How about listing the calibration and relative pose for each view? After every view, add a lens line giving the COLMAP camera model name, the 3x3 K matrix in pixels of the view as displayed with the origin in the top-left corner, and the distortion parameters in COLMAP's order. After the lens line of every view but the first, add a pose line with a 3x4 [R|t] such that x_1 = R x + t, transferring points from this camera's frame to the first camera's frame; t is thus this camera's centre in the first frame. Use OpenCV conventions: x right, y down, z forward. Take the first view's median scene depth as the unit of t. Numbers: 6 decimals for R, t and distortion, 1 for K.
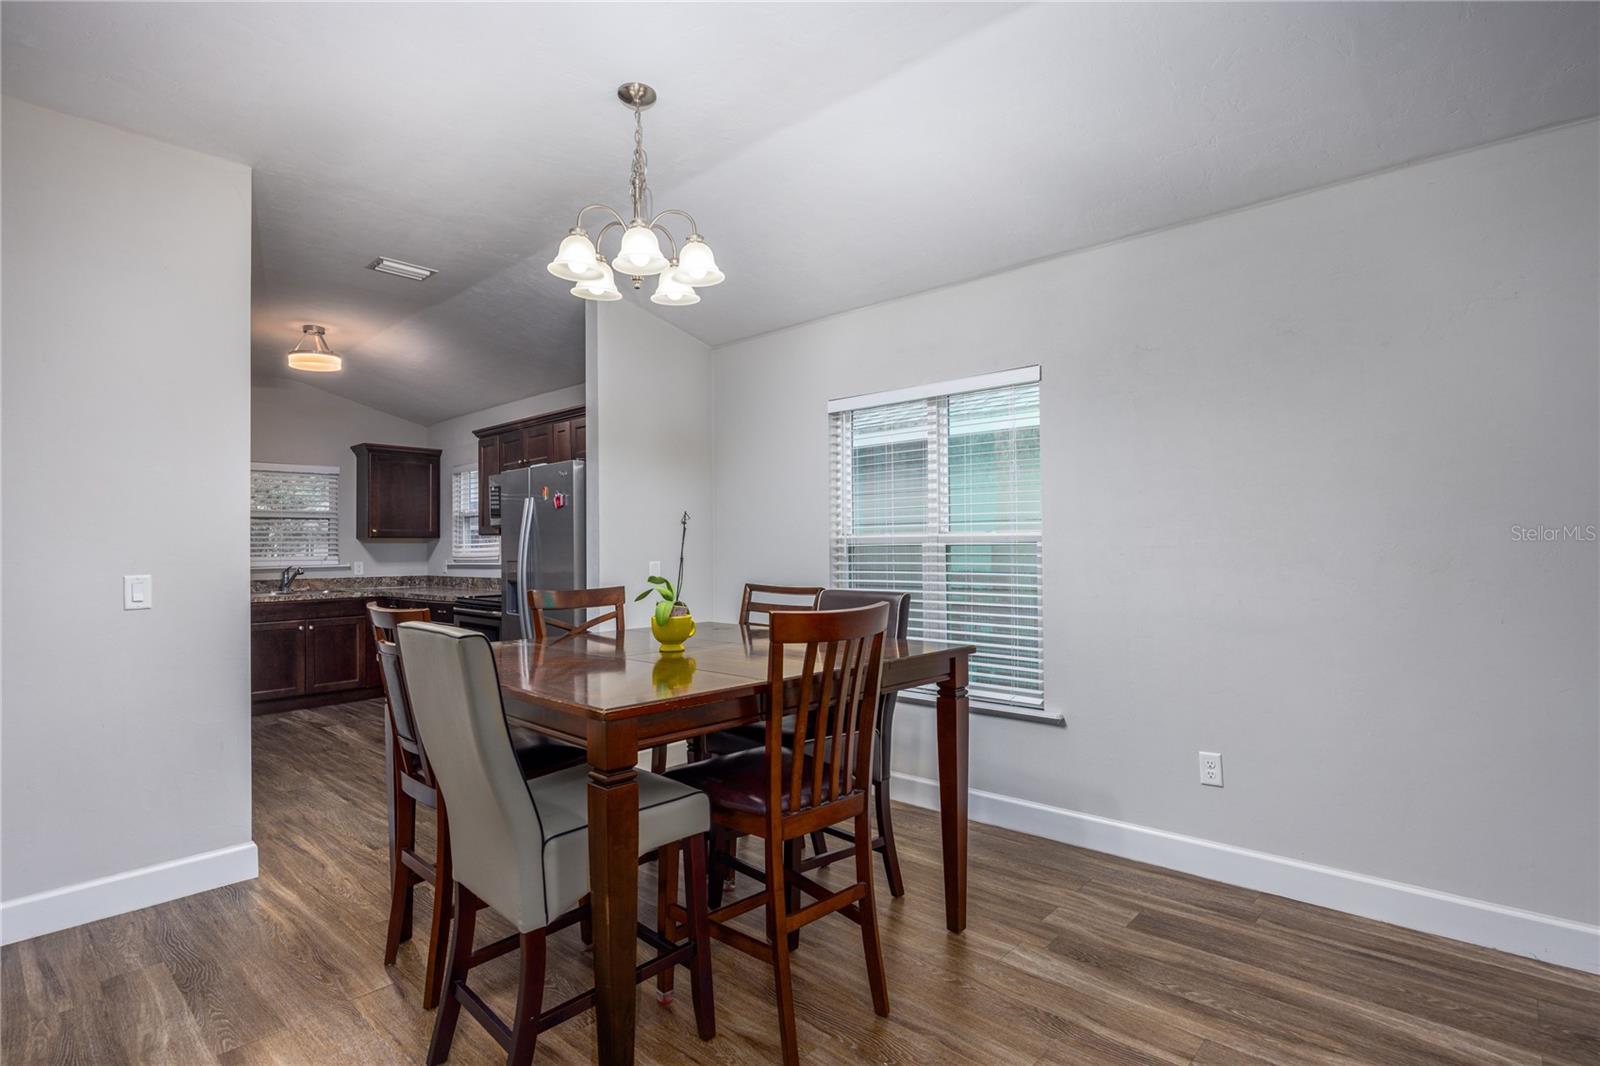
lens RADIAL K [[790.8, 0, 800.0], [0, 790.8, 533.0], [0, 0, 1]] dist [-0.001720, 0.000169]
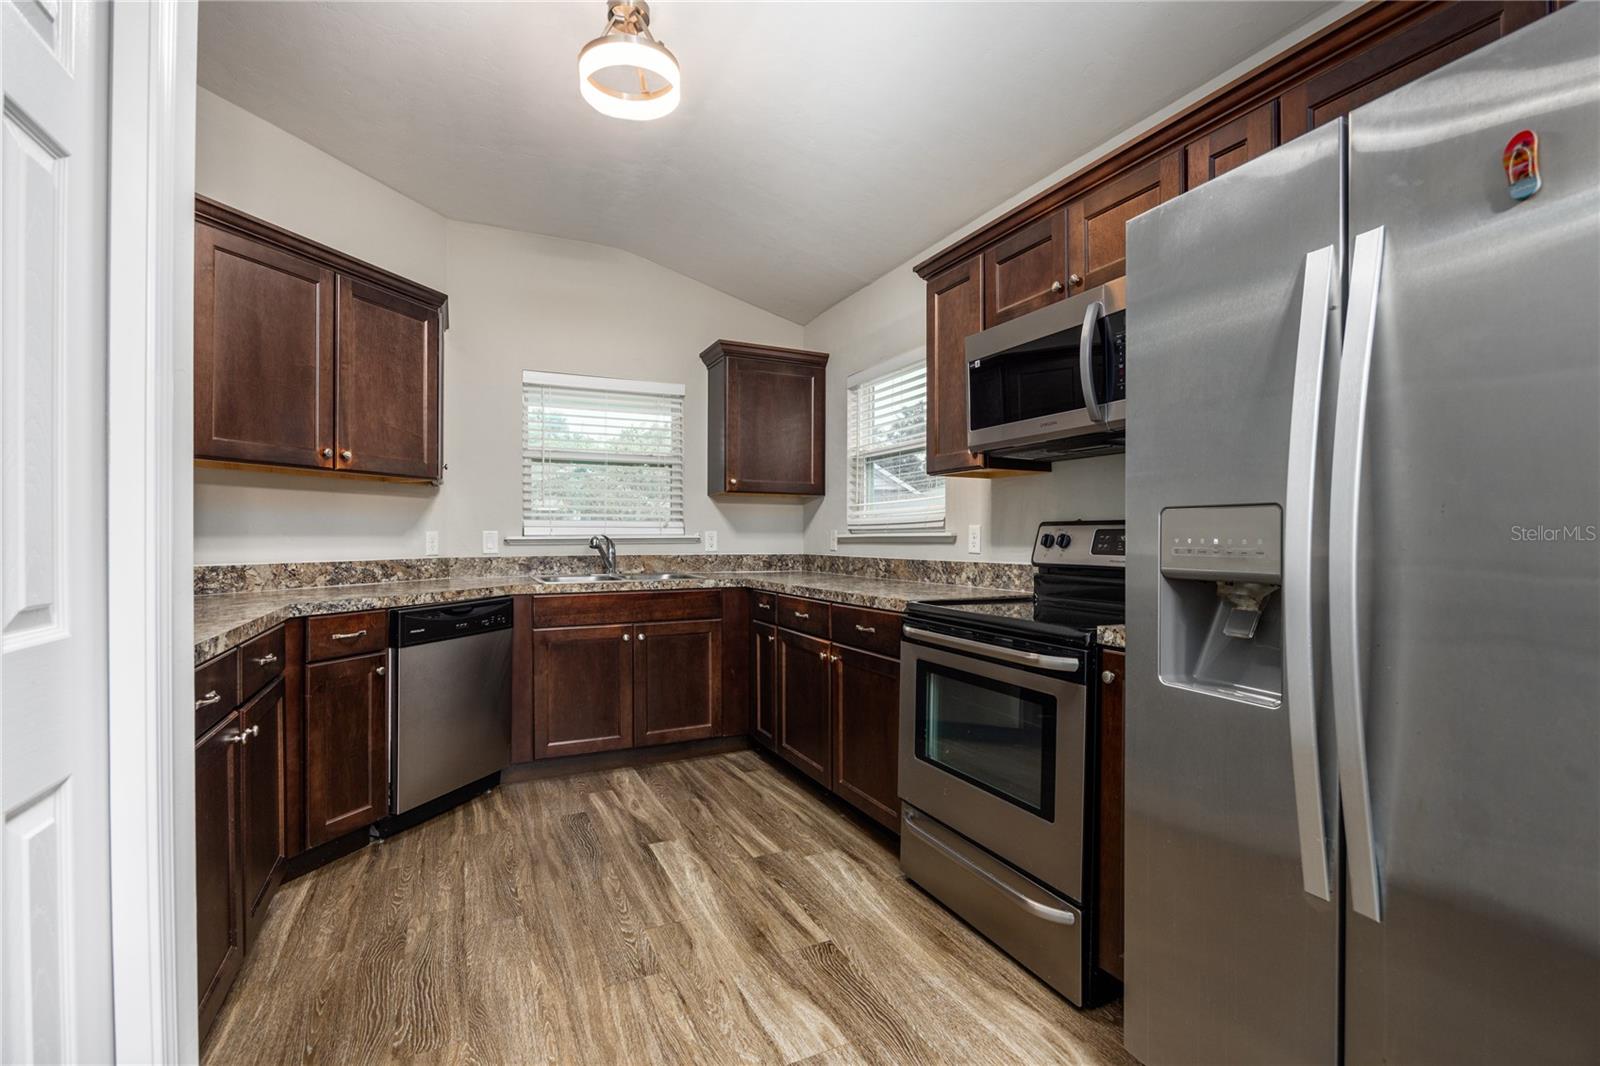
lens RADIAL K [[707.6, 0, 802.7], [0, 707.6, 533.1], [0, 0, 1]] dist [-0.015214, 0.000297]
pose [[0.930416, 0.008862, -0.366399, -0.278324], [-0.003394, 0.999873, 0.015565, 0.029130], [0.366491, -0.013238, 0.930328, 0.492351]]
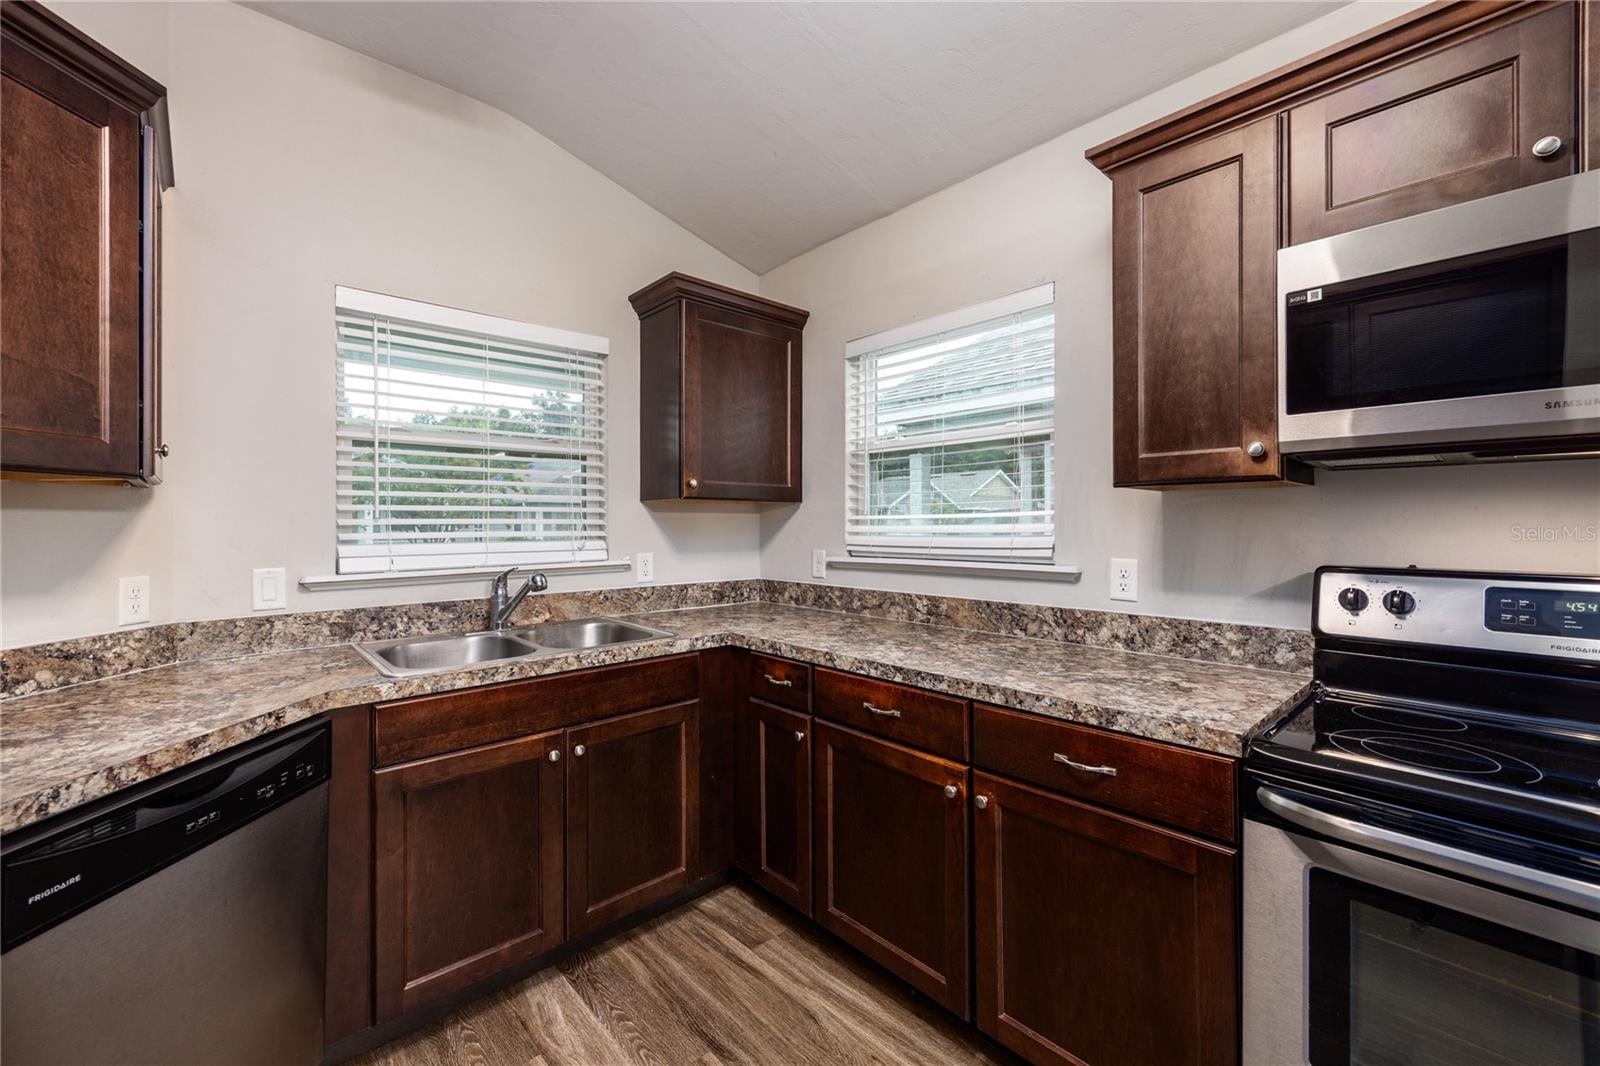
lens RADIAL K [[644.6, 0, 791.1], [0, 644.6, 516.9], [0, 0, 1]] dist [0.004128, -0.000022]
pose [[0.995532, 0.006040, -0.094232, -0.446720], [-0.005102, 0.999935, 0.010195, 0.011750], [0.094287, -0.009669, 0.995498, 0.649654]]
